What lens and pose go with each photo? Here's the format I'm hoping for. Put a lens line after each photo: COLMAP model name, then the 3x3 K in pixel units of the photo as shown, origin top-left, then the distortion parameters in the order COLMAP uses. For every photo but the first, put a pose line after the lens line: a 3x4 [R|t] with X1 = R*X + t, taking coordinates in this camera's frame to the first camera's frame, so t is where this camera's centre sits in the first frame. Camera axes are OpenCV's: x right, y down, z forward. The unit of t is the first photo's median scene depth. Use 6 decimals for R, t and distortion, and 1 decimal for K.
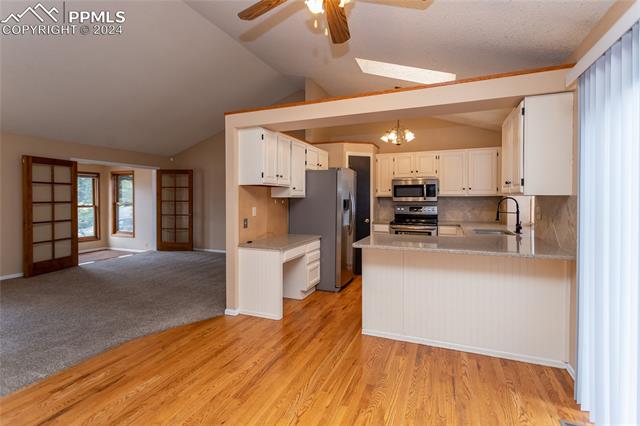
lens RADIAL K [[305.9, 0, 323.9], [0, 305.9, 200.7], [0, 0, 1]] dist [0.000107, 0.000966]
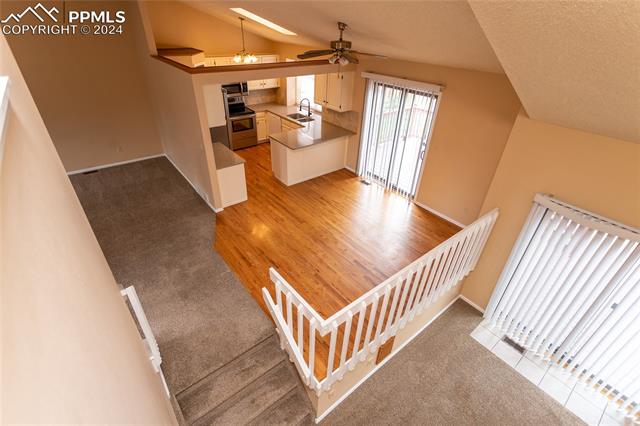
lens RADIAL K [[305.4, 0, 321.9], [0, 305.4, 205.4], [0, 0, 1]] dist [-0.002351, -0.000130]
pose [[0.477777, -0.446641, 0.756466, -0.964990], [-0.030261, 0.852228, 0.522295, -0.382006], [-0.877960, -0.272432, 0.393659, -0.053155]]
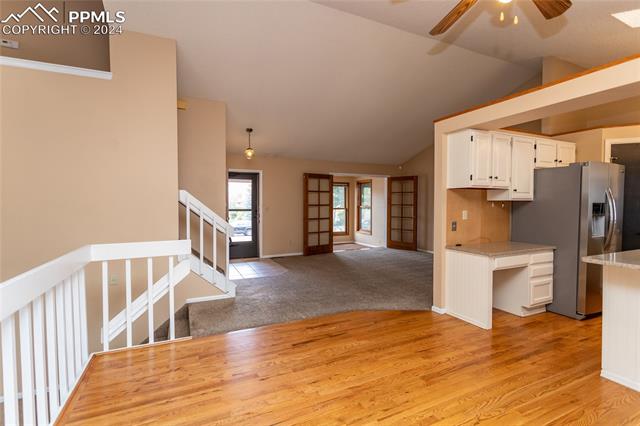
lens RADIAL K [[305.4, 0, 321.9], [0, 305.4, 205.4], [0, 0, 1]] dist [-0.002351, -0.000130]
pose [[0.737992, 0.005202, -0.674790, 0.088729], [-0.005296, 0.999984, 0.001917, 0.004787], [0.674789, 0.002159, 0.738008, -0.033783]]
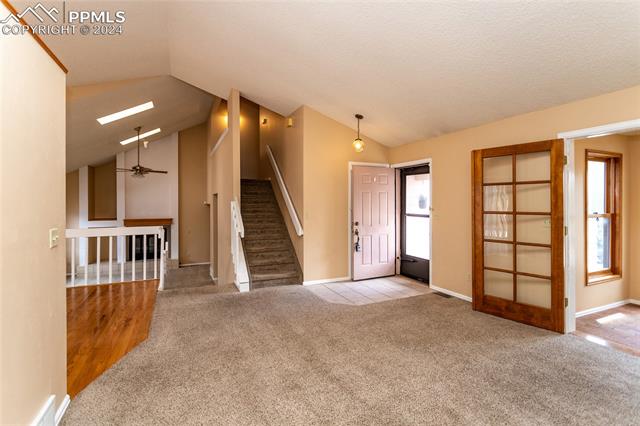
lens RADIAL K [[305.9, 0, 323.9], [0, 305.9, 200.7], [0, 0, 1]] dist [0.000107, 0.000966]
pose [[-0.679136, 0.000992, -0.734012, -0.174751], [-0.005688, 0.999962, 0.006614, -0.028845], [0.733990, 0.008667, -0.679105, 1.417148]]
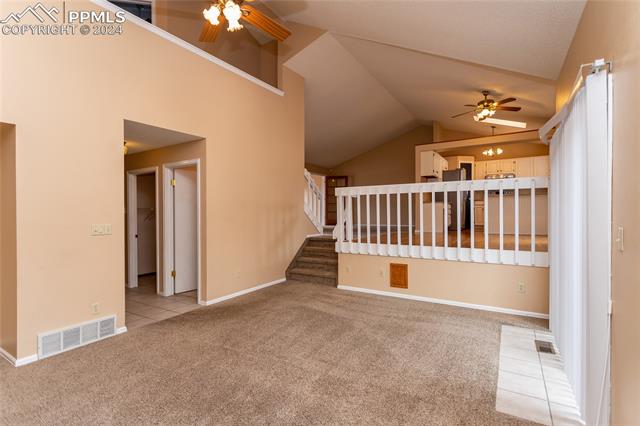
lens RADIAL K [[297.5, 0, 320.0], [0, 297.5, 213.0], [0, 0, 1]] dist [-0.002752, -0.000290]
pose [[0.984483, -0.002307, -0.175462, -0.543673], [0.001812, 0.999994, -0.002985, 0.193733], [0.175468, 0.002621, 0.984482, -1.115913]]
